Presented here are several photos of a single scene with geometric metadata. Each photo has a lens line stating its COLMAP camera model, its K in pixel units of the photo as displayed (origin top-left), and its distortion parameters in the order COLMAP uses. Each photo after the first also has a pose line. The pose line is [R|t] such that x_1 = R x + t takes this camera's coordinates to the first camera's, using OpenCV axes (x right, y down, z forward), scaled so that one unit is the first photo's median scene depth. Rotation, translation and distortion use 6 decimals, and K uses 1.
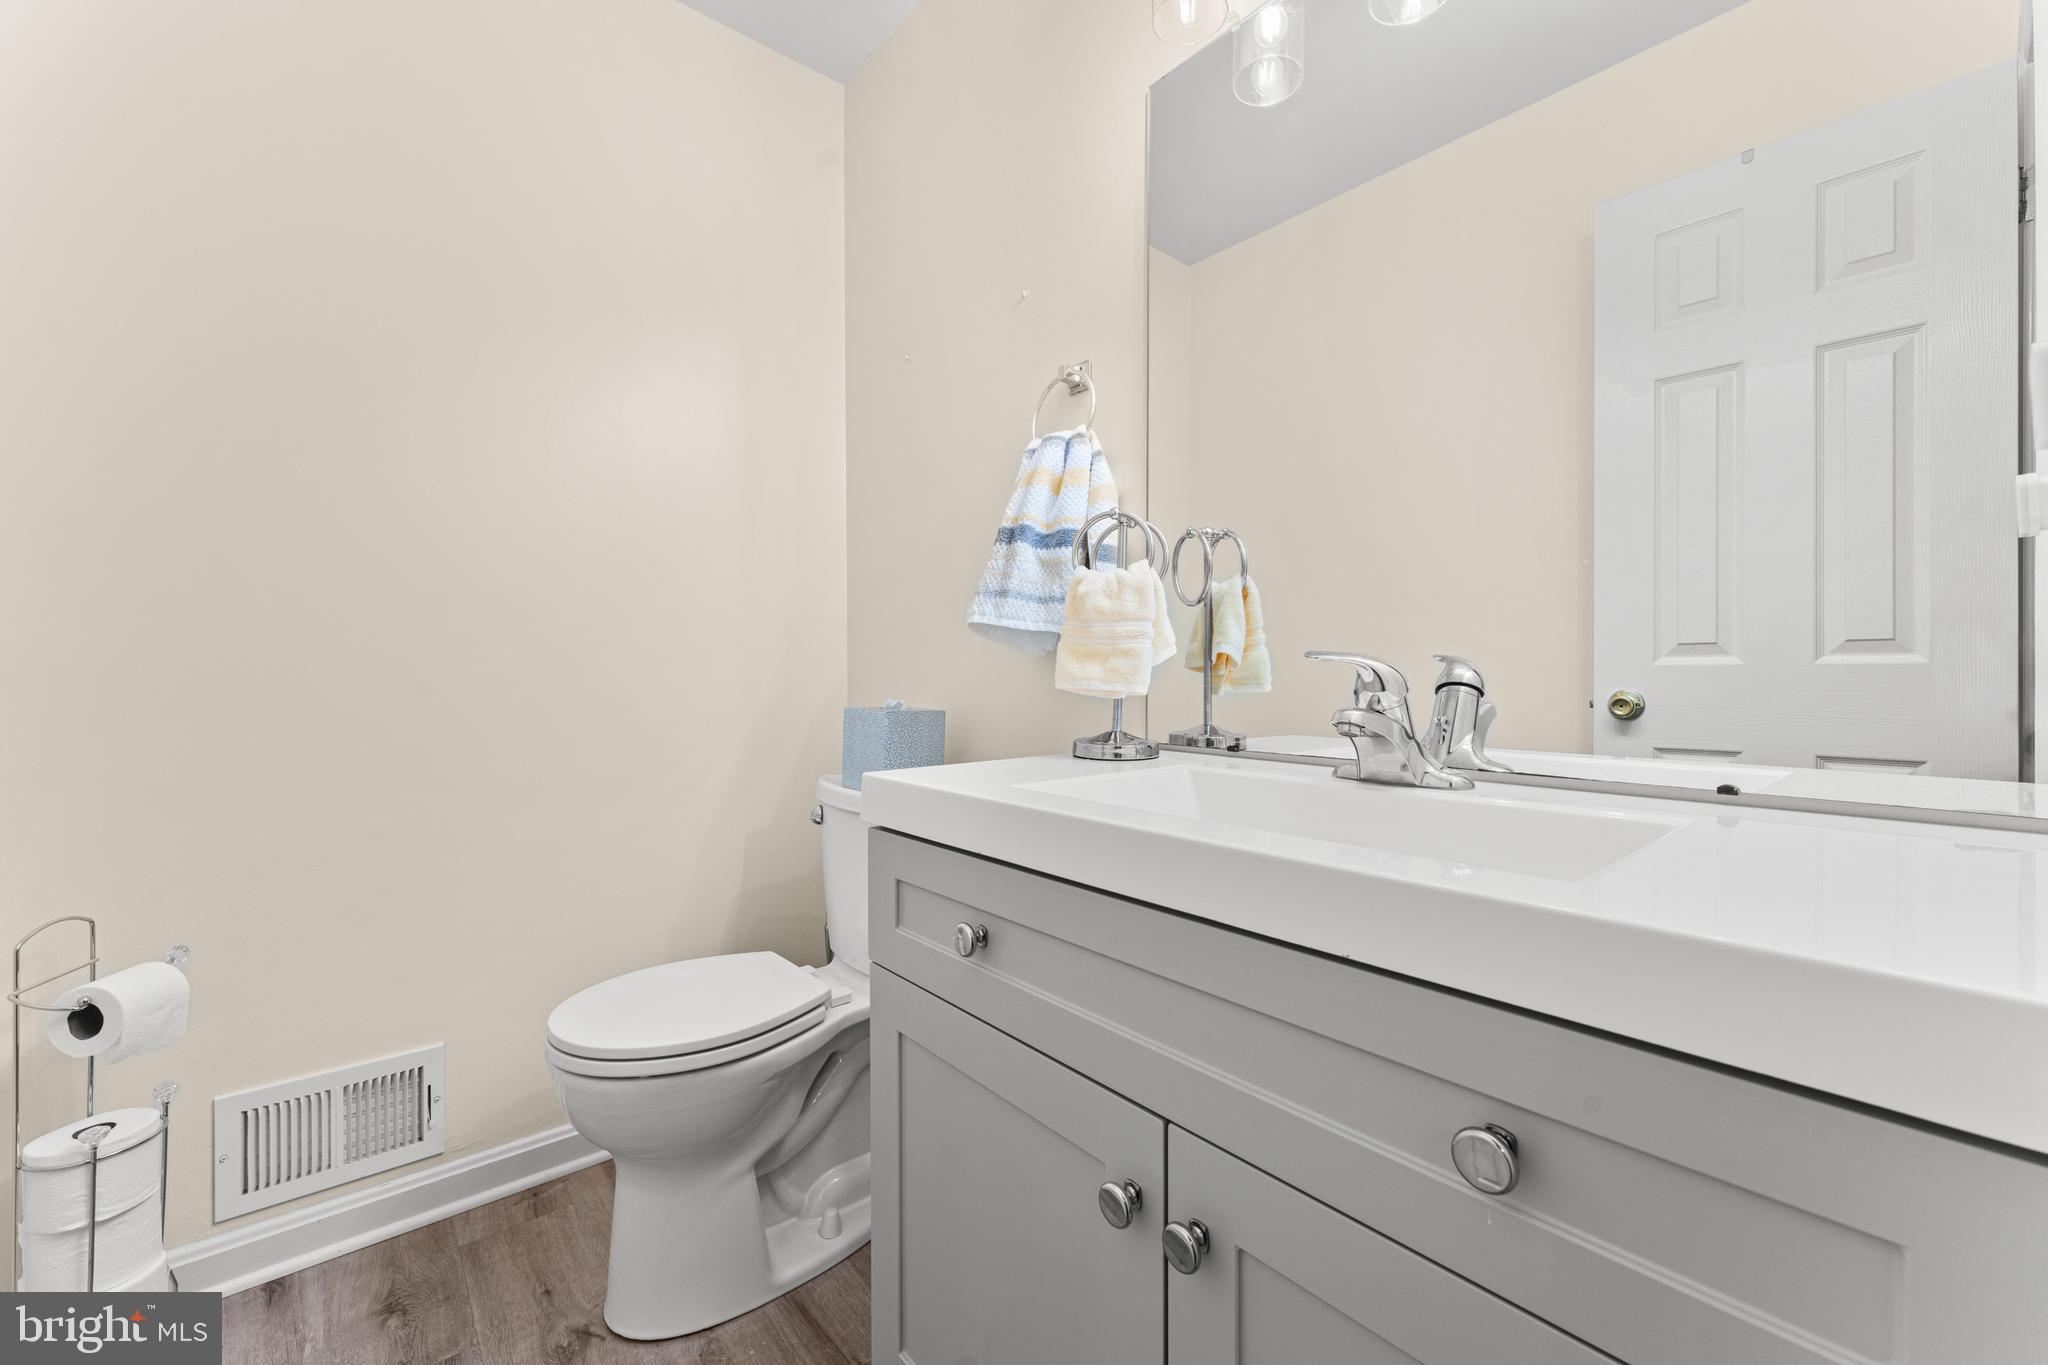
lens RADIAL K [[813.5, 0, 1035.2], [0, 813.5, 676.3], [0, 0, 1]] dist [0.000432, -0.000006]
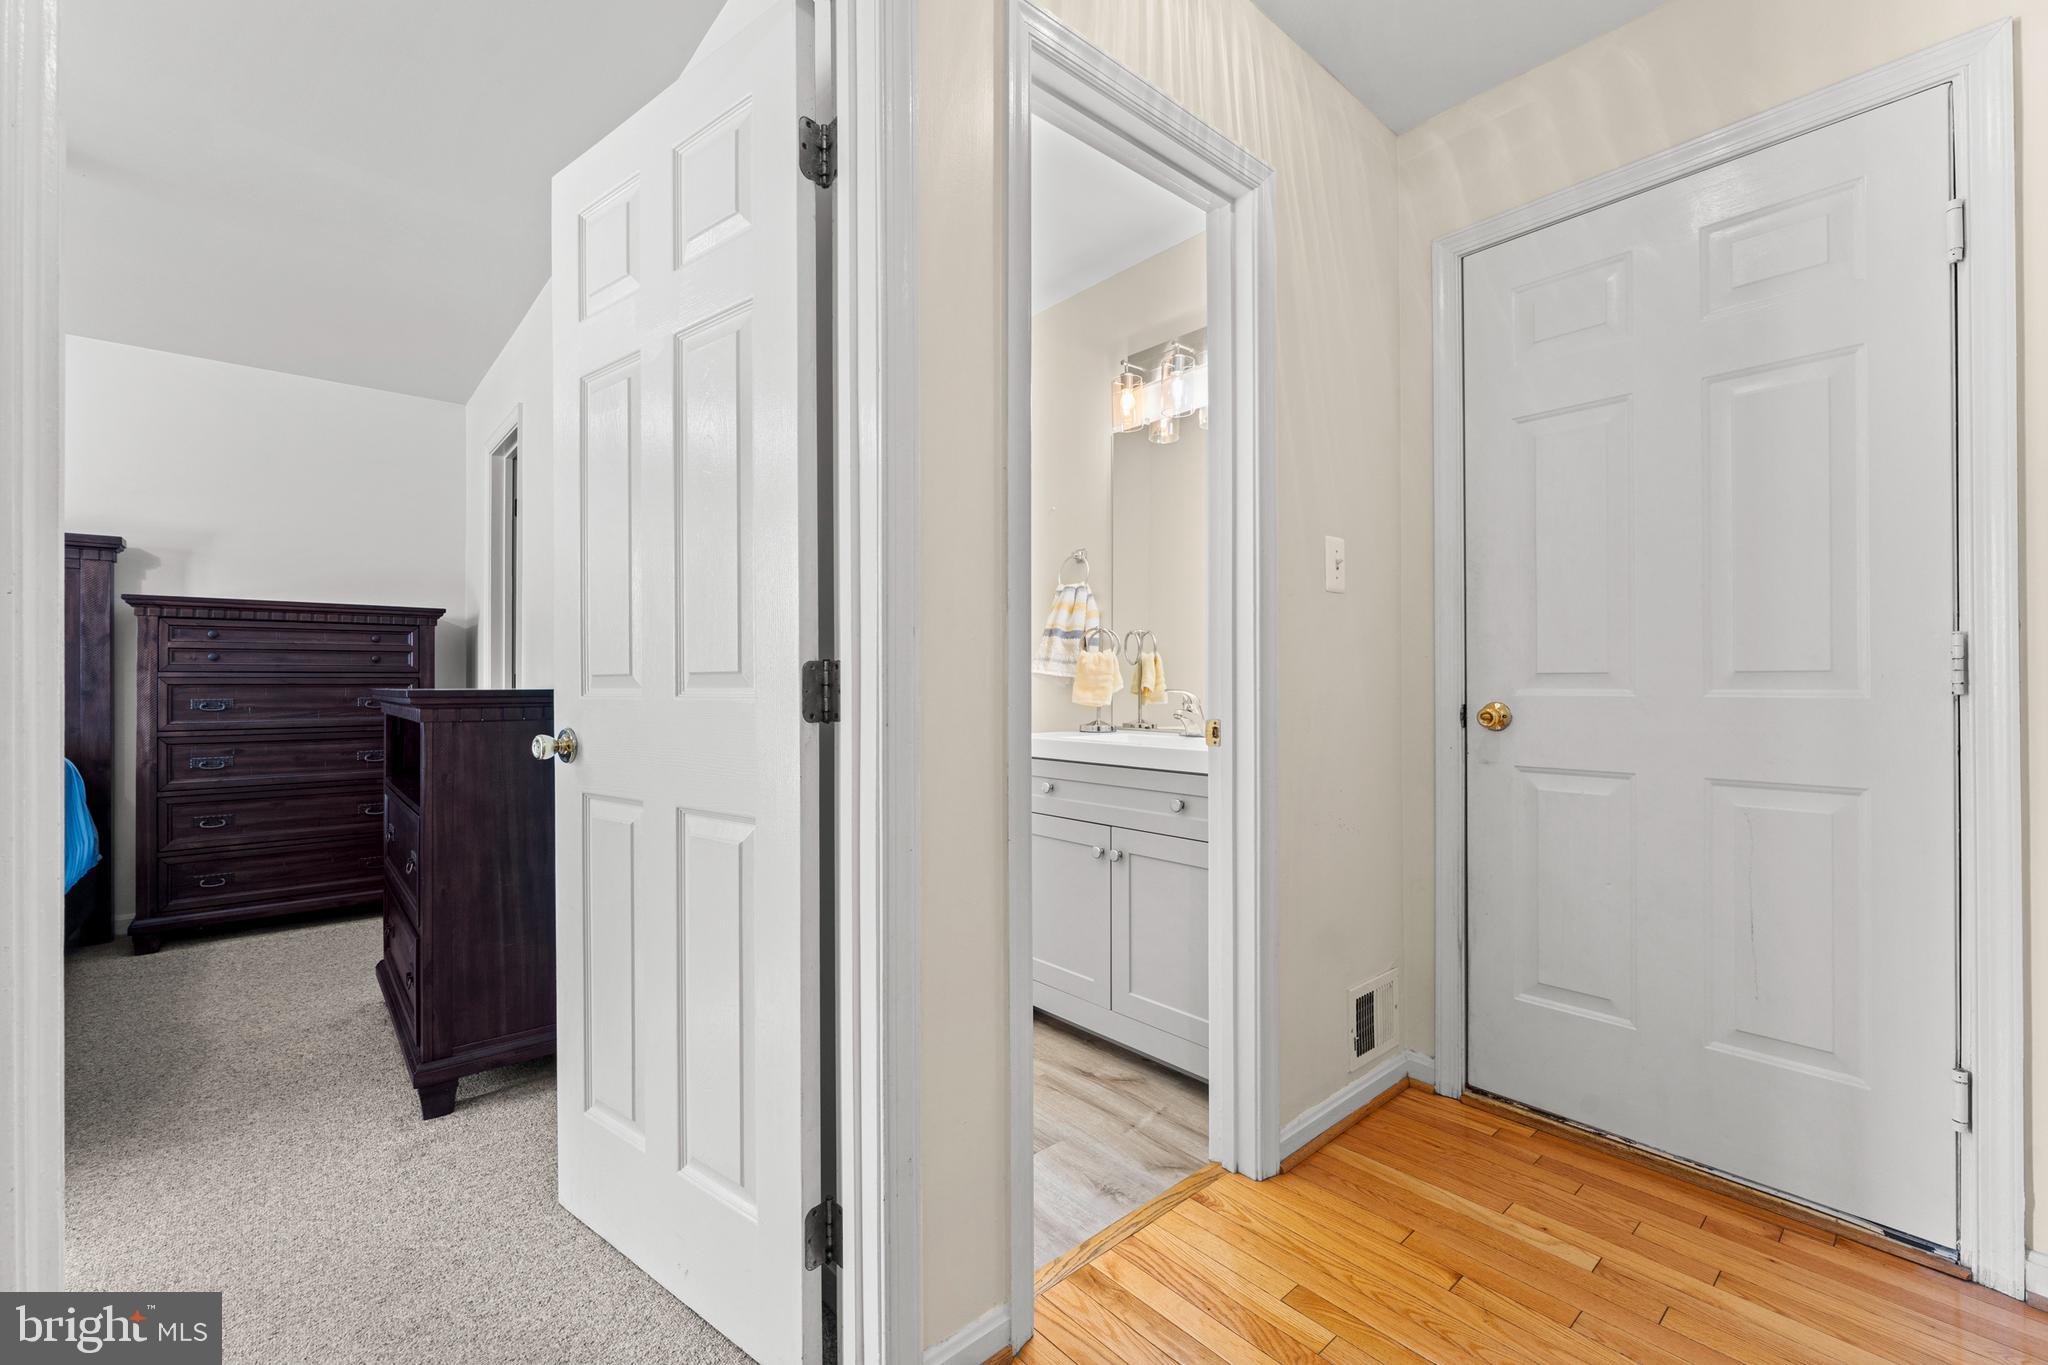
lens RADIAL K [[856.9, 0, 1036.2], [0, 856.9, 675.9], [0, 0, 1]] dist [-0.002830, -0.000244]
pose [[0.999736, 0.002229, 0.022853, -0.125211], [-0.001897, 0.999892, -0.014542, -0.023264], [-0.022883, 0.014495, 0.999633, -1.355483]]
